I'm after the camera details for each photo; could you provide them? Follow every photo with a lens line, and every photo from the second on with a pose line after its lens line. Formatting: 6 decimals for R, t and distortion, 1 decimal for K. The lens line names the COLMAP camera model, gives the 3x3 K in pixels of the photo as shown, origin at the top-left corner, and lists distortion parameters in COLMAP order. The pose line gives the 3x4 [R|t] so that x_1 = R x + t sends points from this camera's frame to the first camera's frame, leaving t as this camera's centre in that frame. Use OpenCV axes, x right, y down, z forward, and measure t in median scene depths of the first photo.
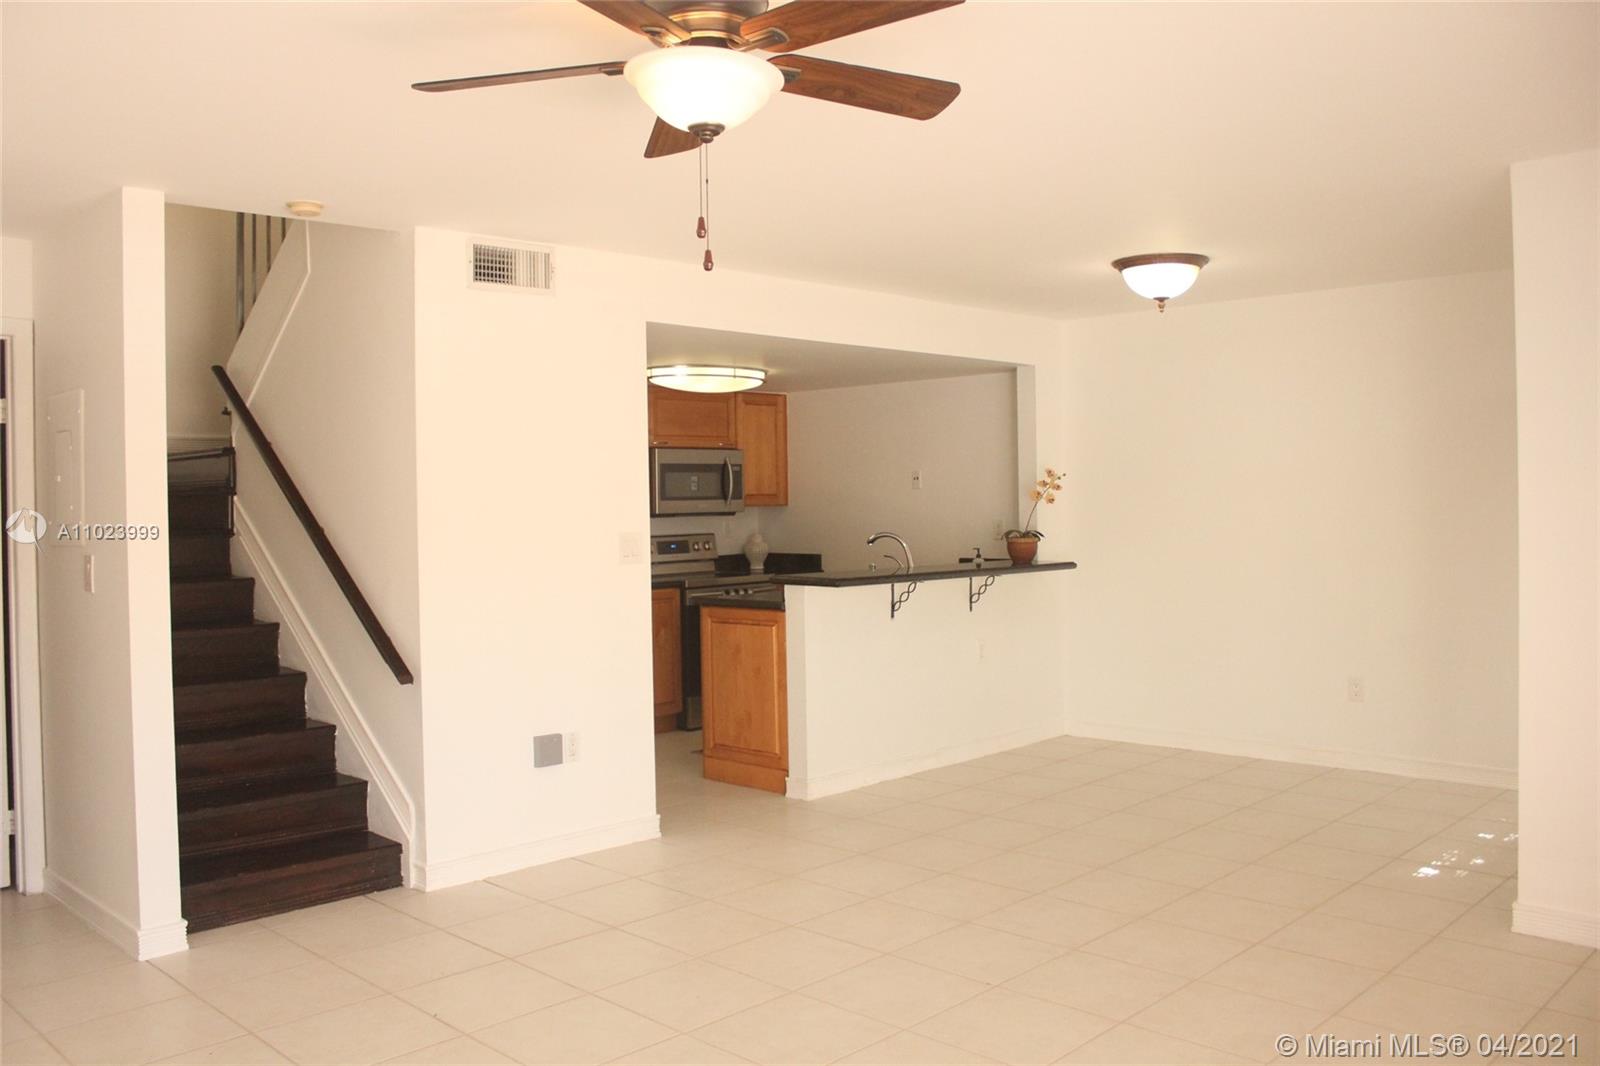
lens RADIAL K [[1308.8, 0, 798.7], [0, 1308.8, 525.9], [0, 0, 1]] dist [-0.054606, 0.003543]
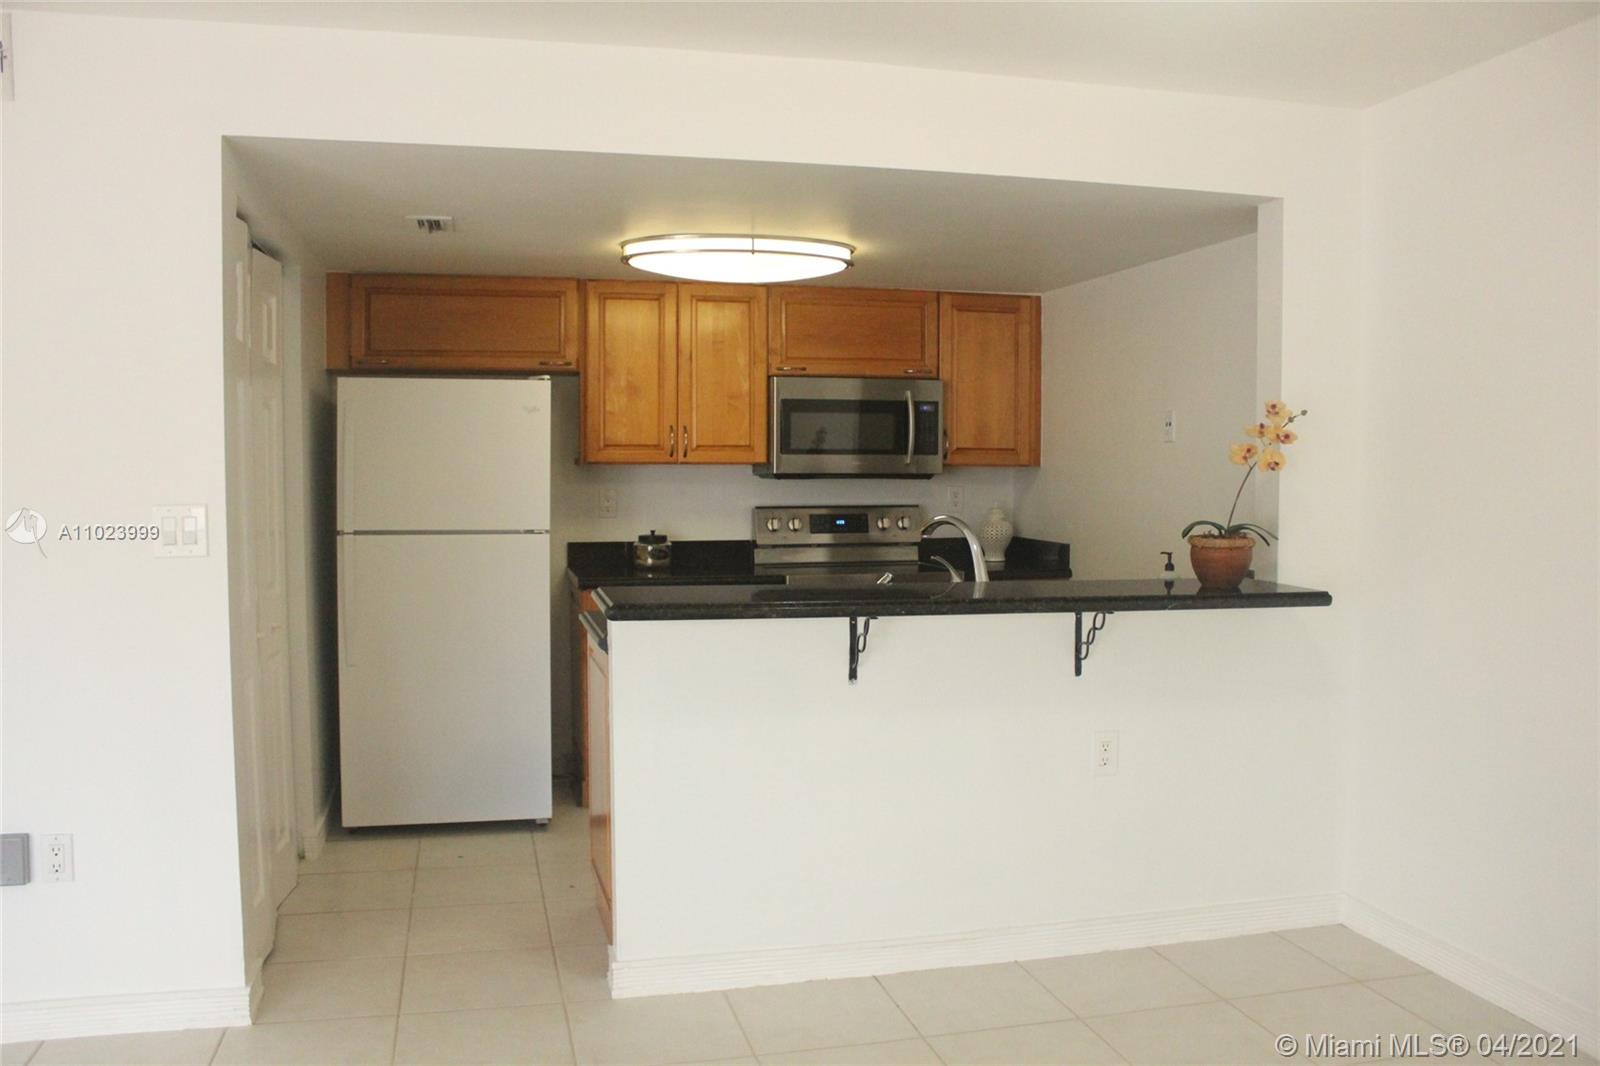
lens RADIAL K [[1308.8, 0, 798.7], [0, 1308.8, 525.9], [0, 0, 1]] dist [-0.054606, 0.003543]
pose [[0.849468, 0.045516, -0.525673, 0.259949], [-0.029060, 0.998796, 0.039522, -0.009278], [0.526839, -0.018297, 0.849768, 0.427771]]
